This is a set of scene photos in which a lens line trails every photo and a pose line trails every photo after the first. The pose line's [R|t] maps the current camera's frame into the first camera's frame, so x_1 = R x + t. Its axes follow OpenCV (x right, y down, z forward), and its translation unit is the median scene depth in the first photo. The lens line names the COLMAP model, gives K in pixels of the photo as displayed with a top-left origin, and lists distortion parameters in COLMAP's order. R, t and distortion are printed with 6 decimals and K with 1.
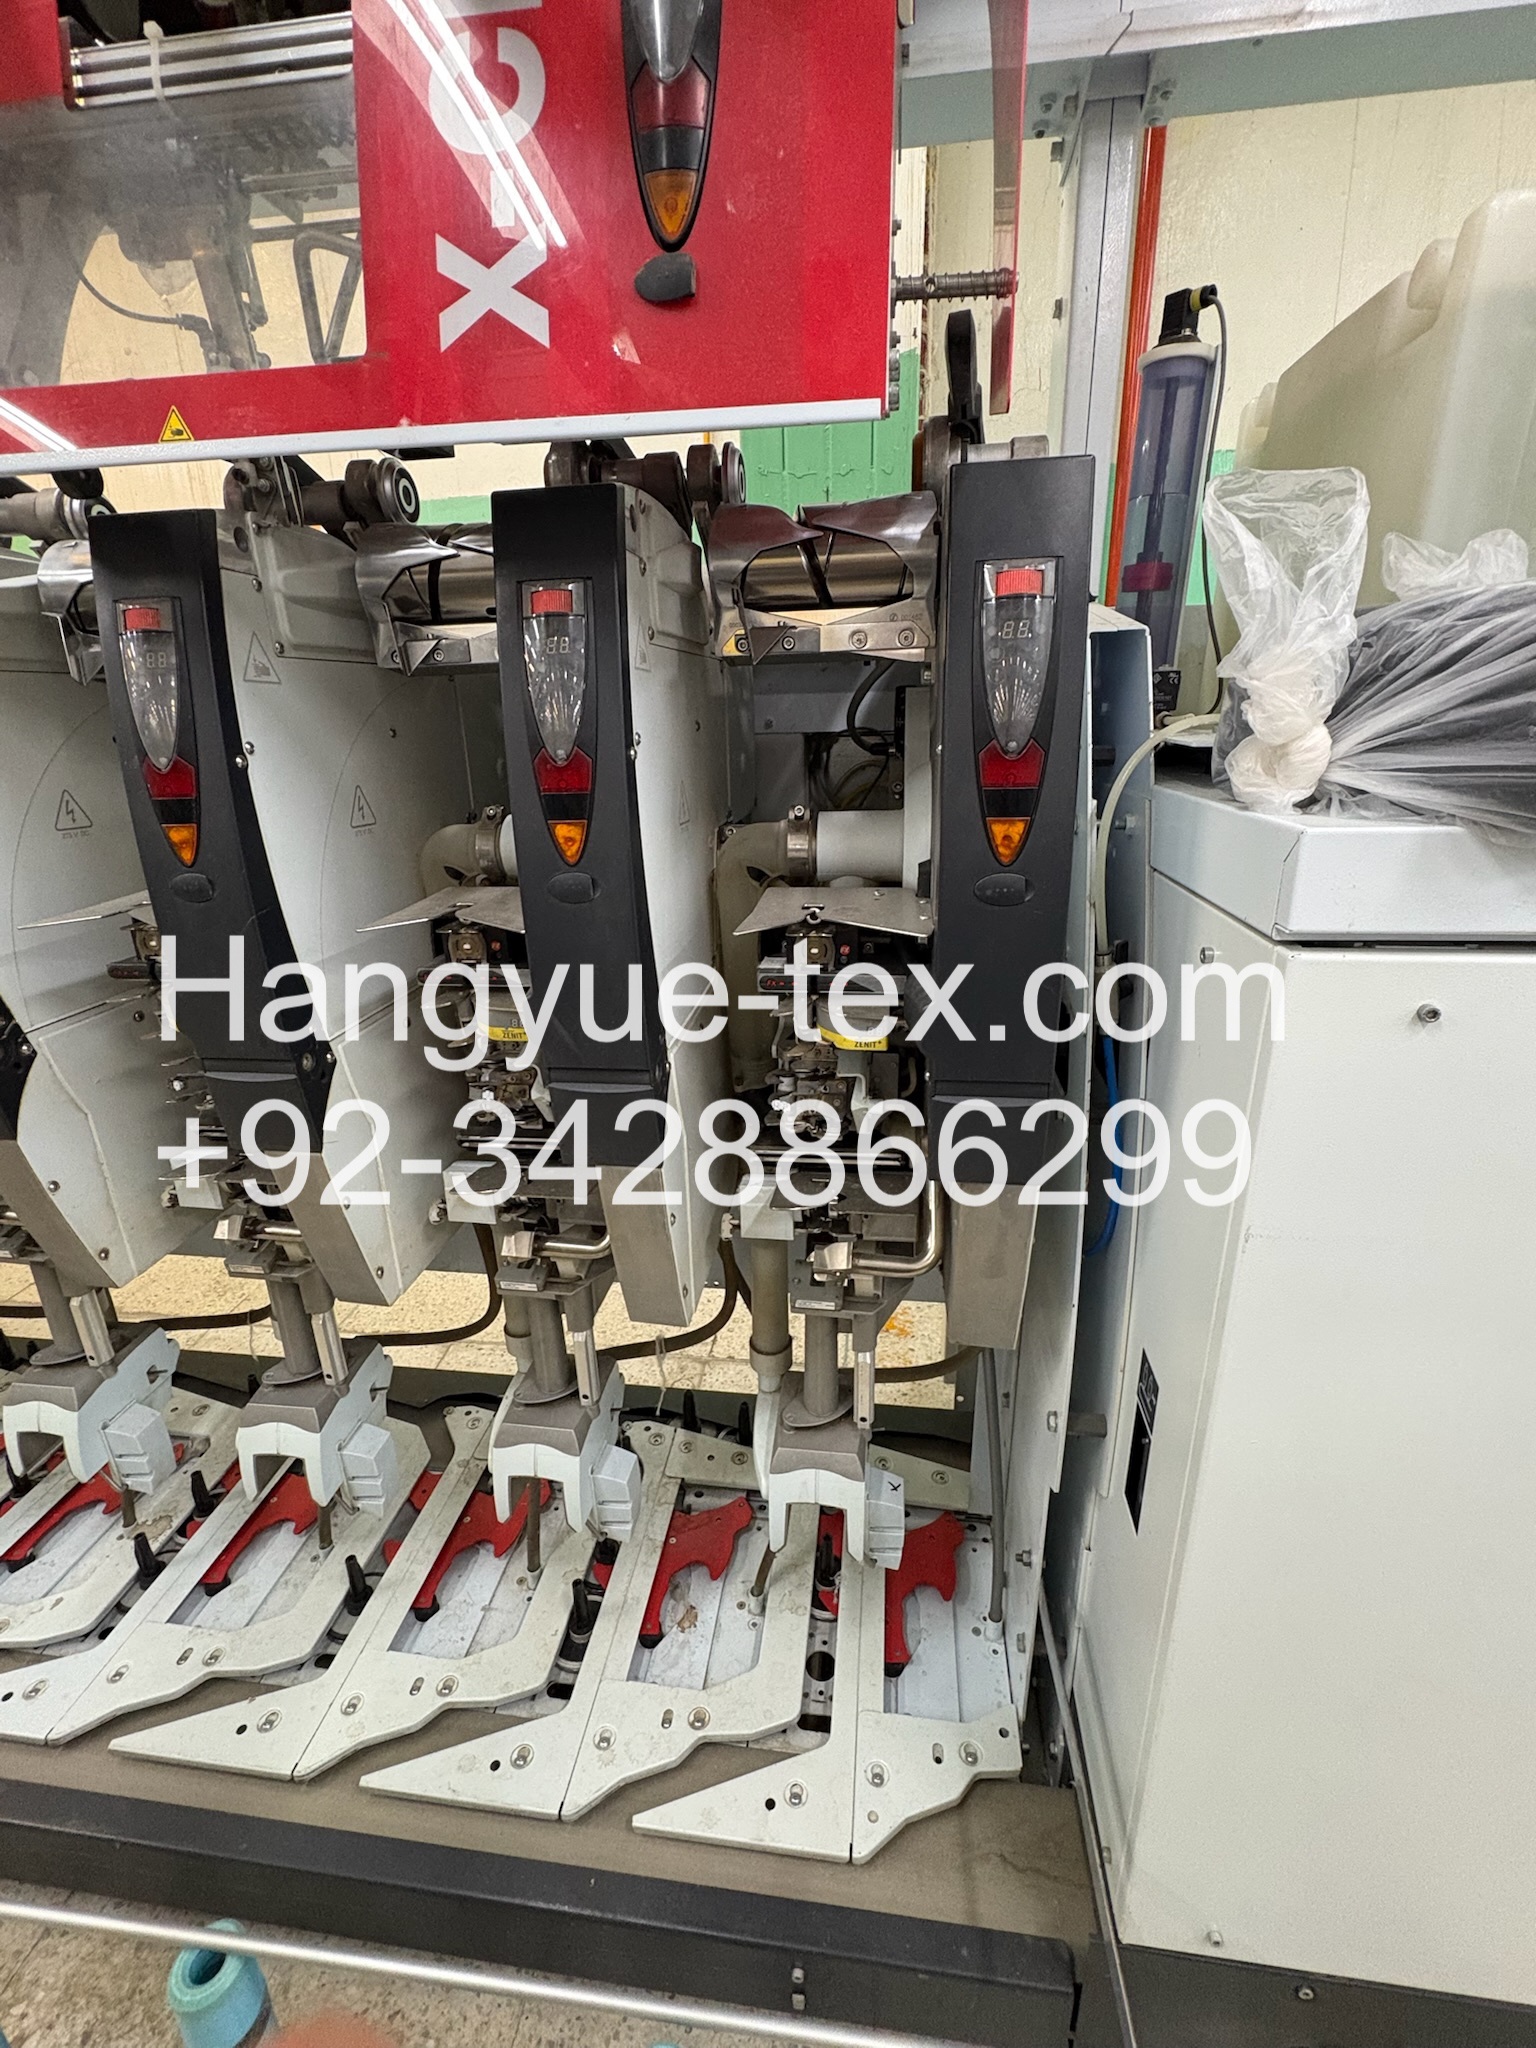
lens RADIAL K [[902.6, 0, 770.3], [0, 902.6, 1026.9], [0, 0, 1]] dist [-0.006695, 0.000656]
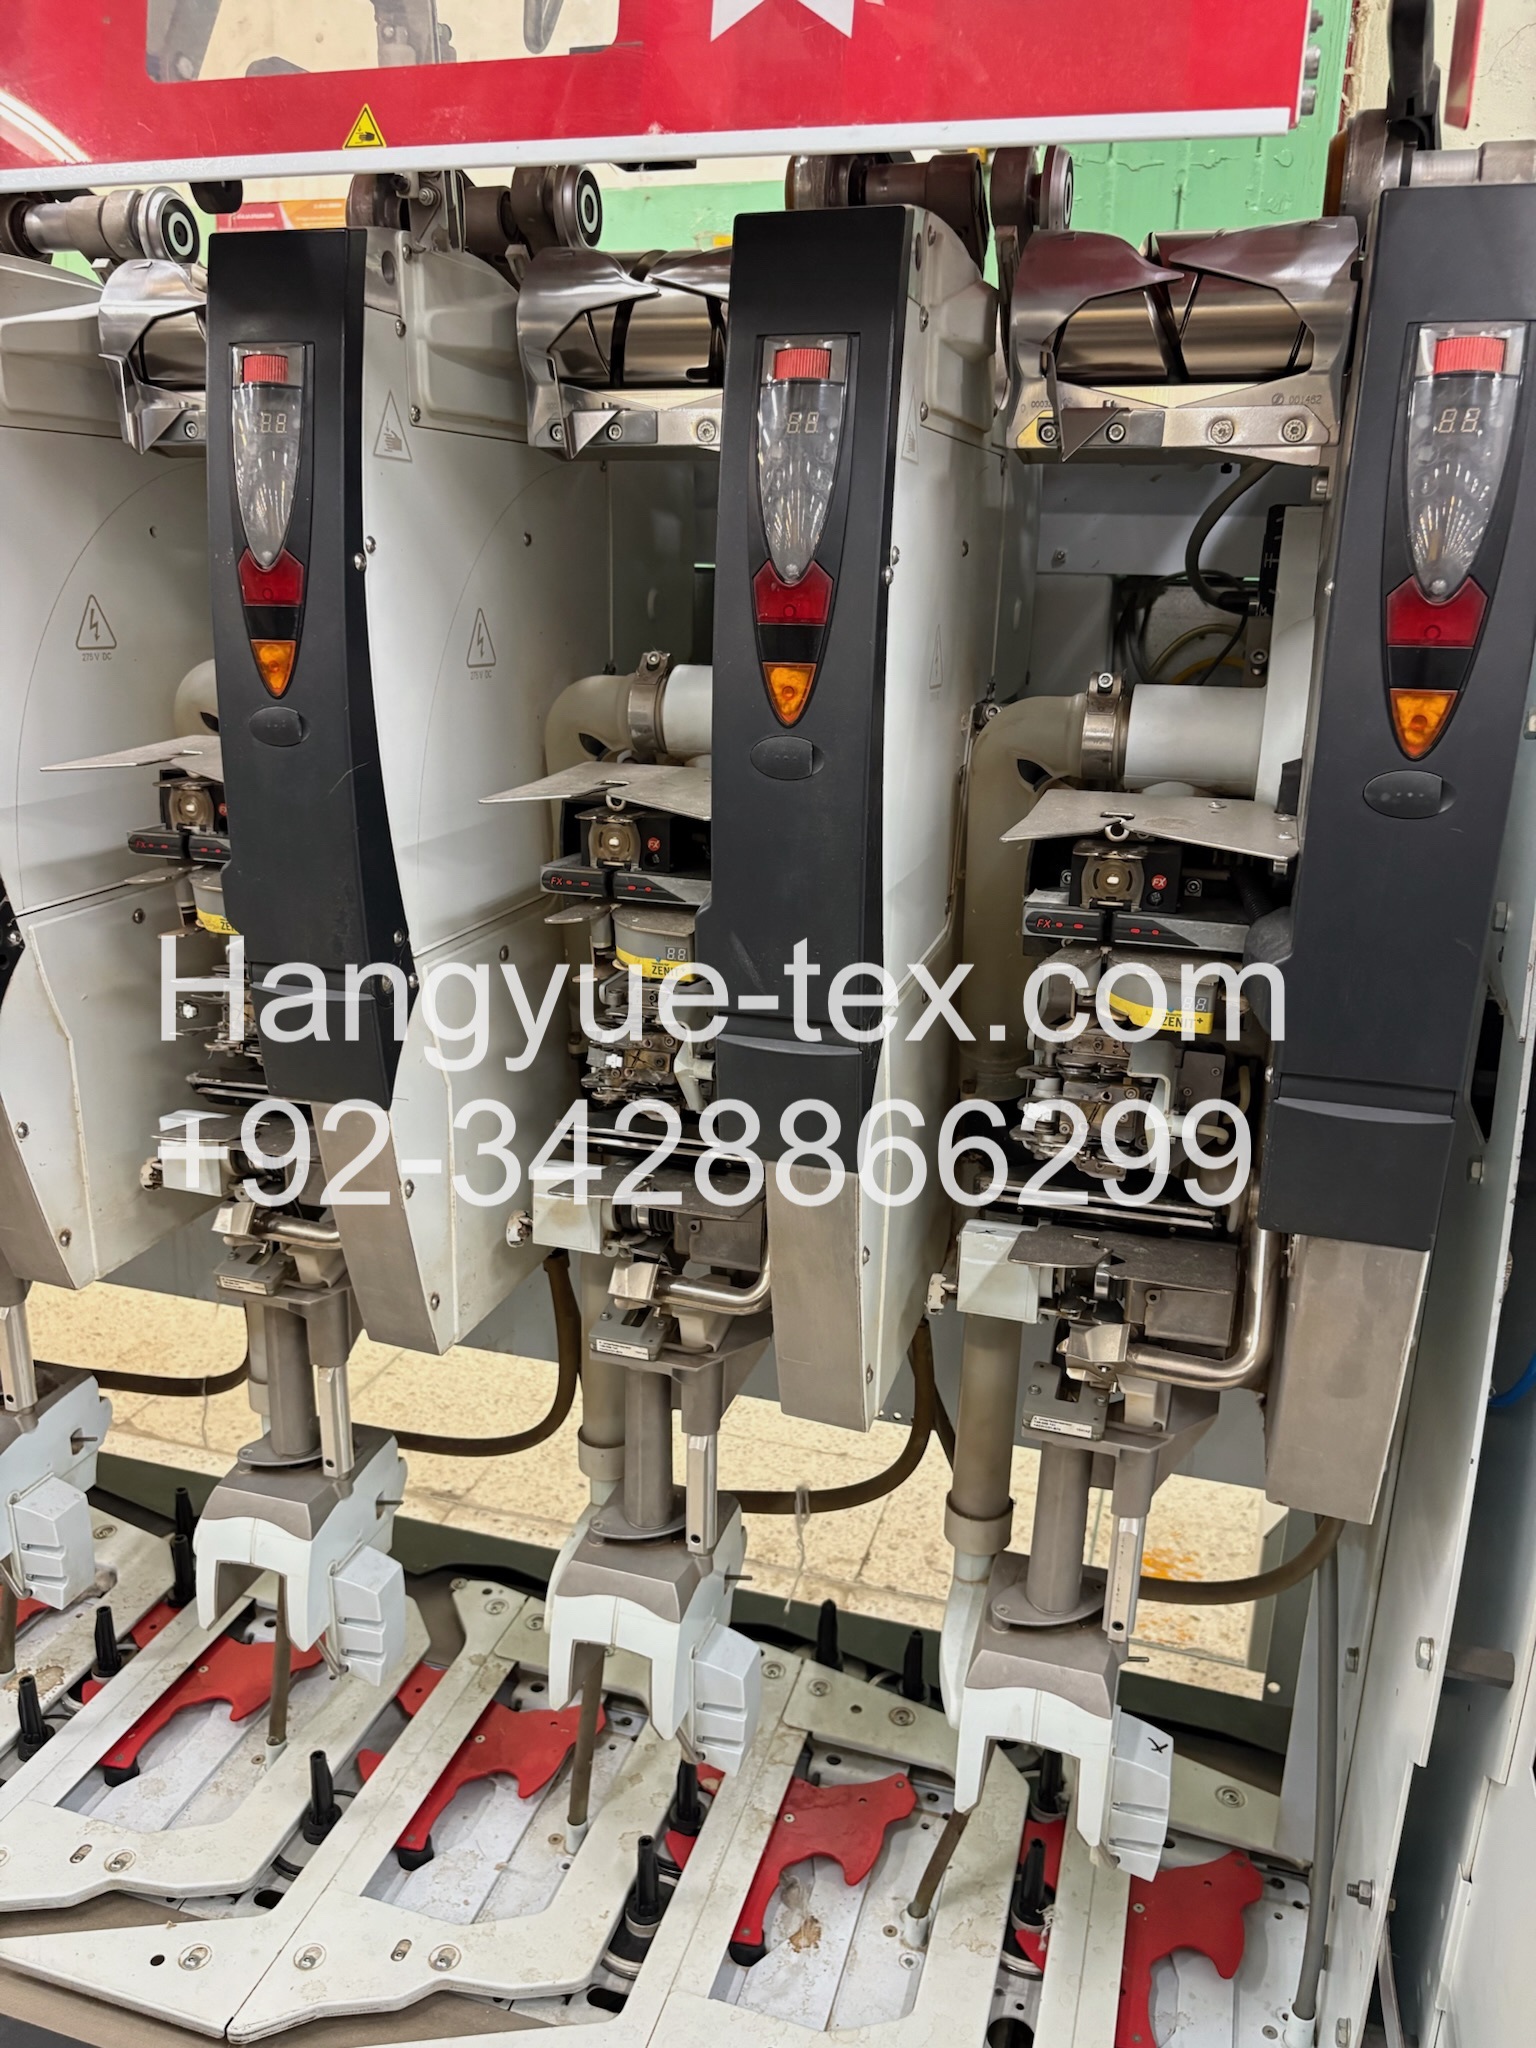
lens RADIAL K [[1570.5, 0, 756.7], [0, 1570.5, 1052.9], [0, 0, 1]] dist [0.029616, -0.035138]
pose [[0.985529, 0.090845, -0.143111, -0.030018], [-0.094952, 0.995236, -0.022117, 0.084931], [0.140420, 0.035385, 0.989460, -0.183797]]
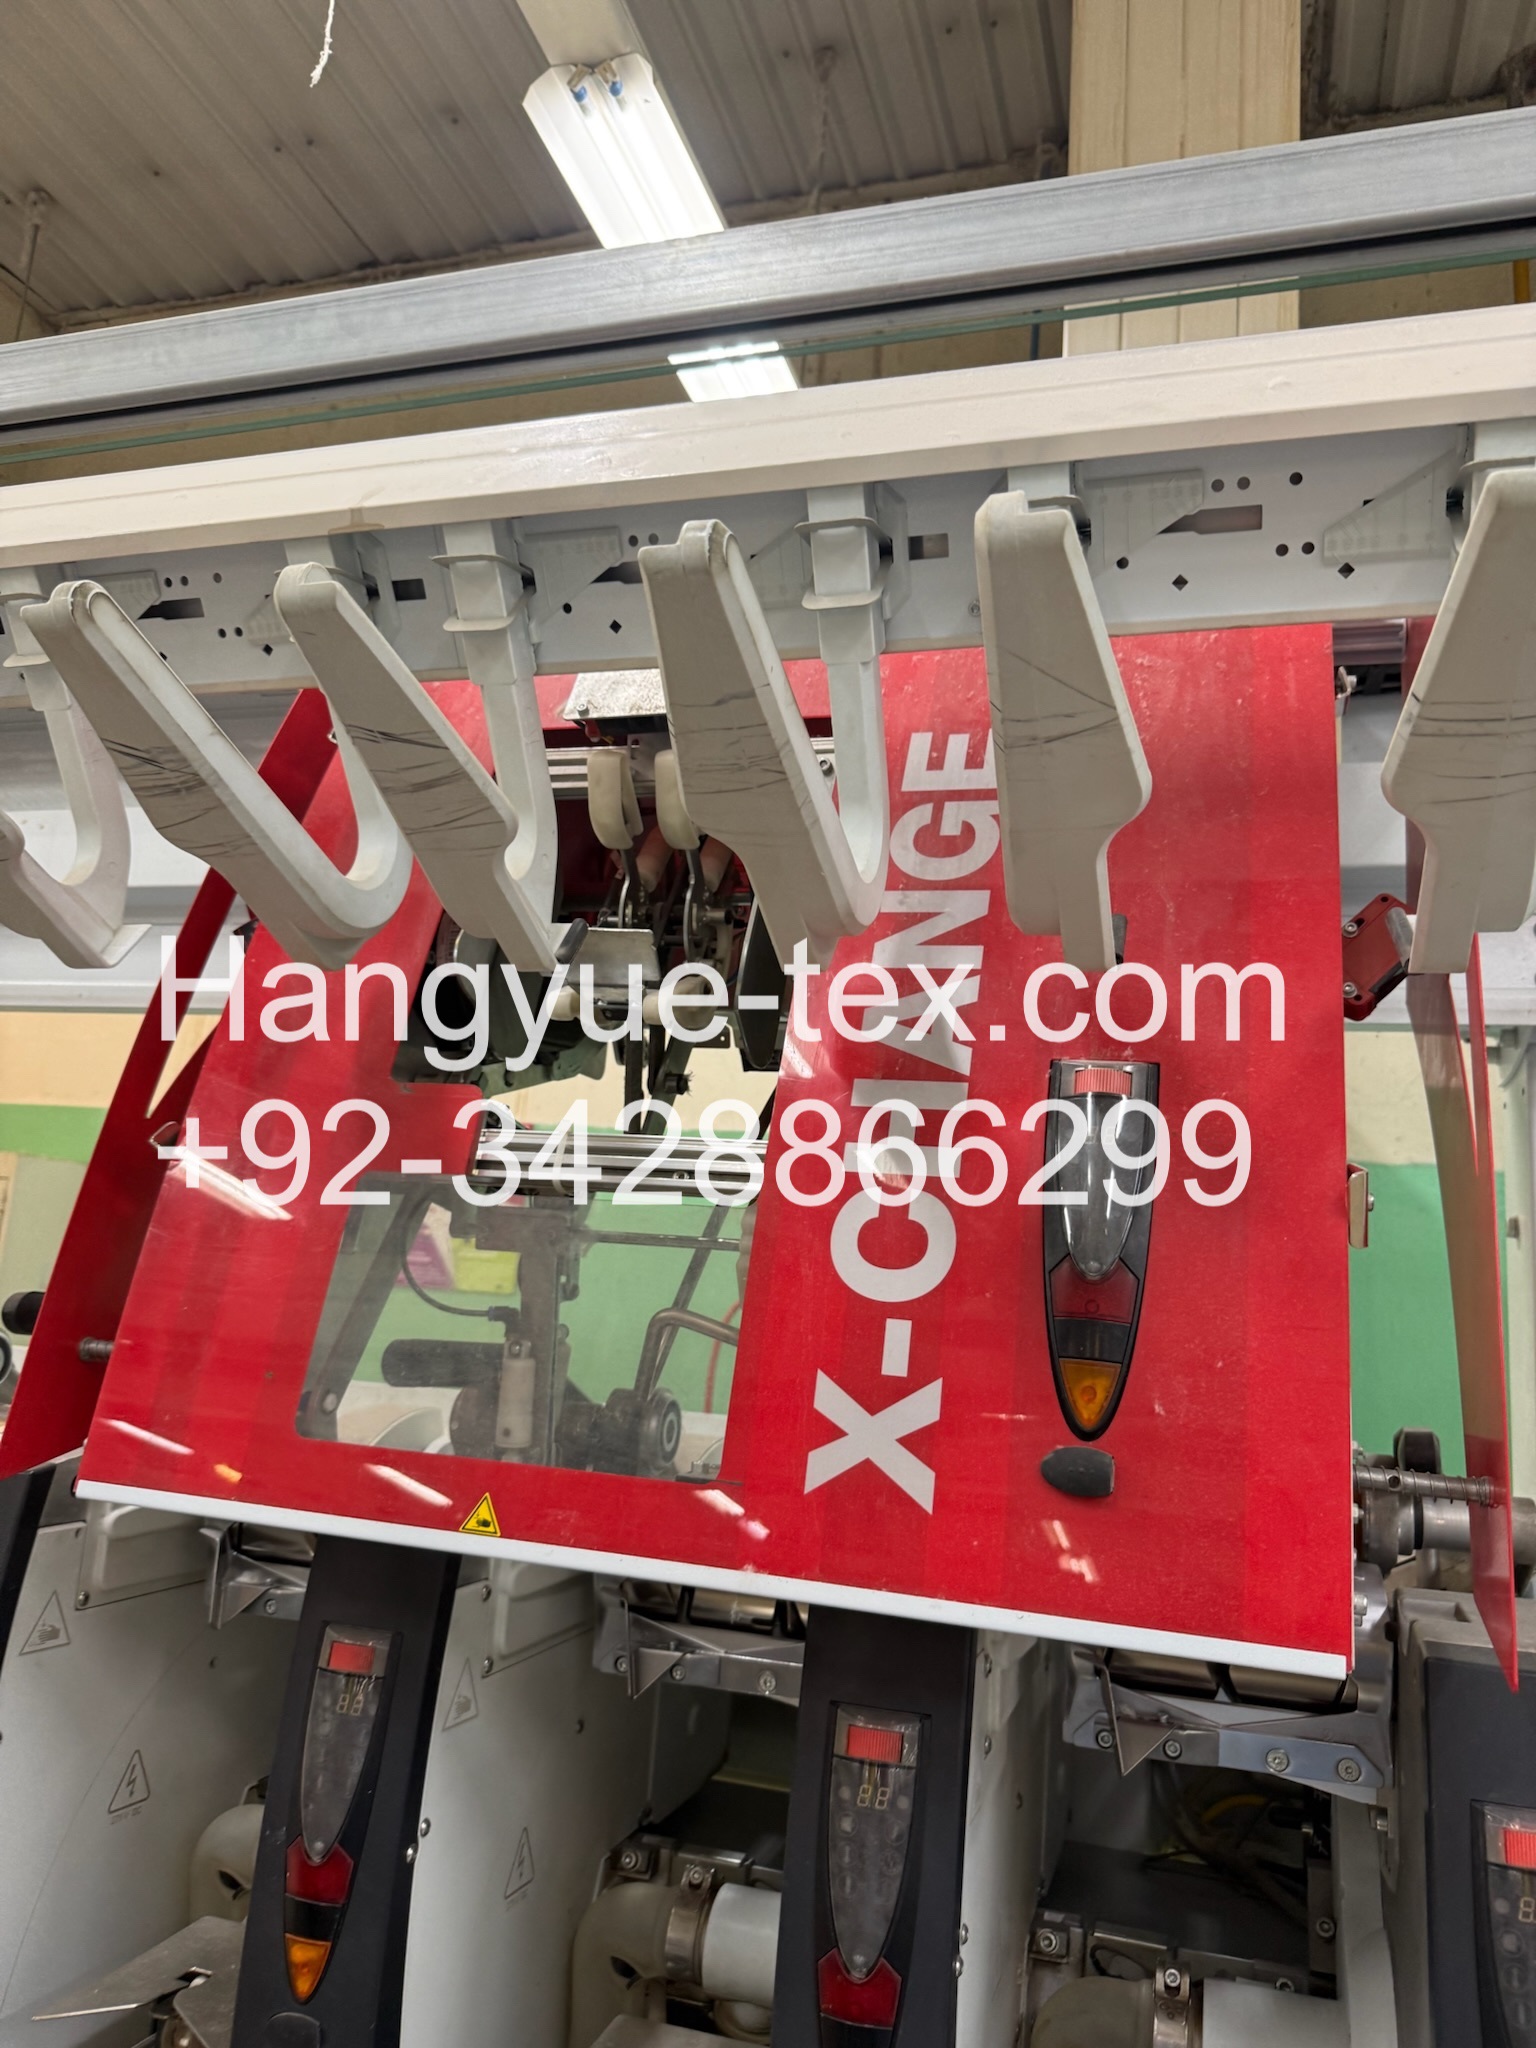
lens RADIAL K [[1477.6, 0, 776.0], [0, 1477.6, 998.5], [0, 0, 1]] dist [-0.008456, -0.005087]
pose [[0.982546, 0.062628, -0.175158, -0.101272], [-0.143664, 0.853637, -0.500664, -0.258143], [0.118166, 0.517090, 0.847735, -0.265991]]
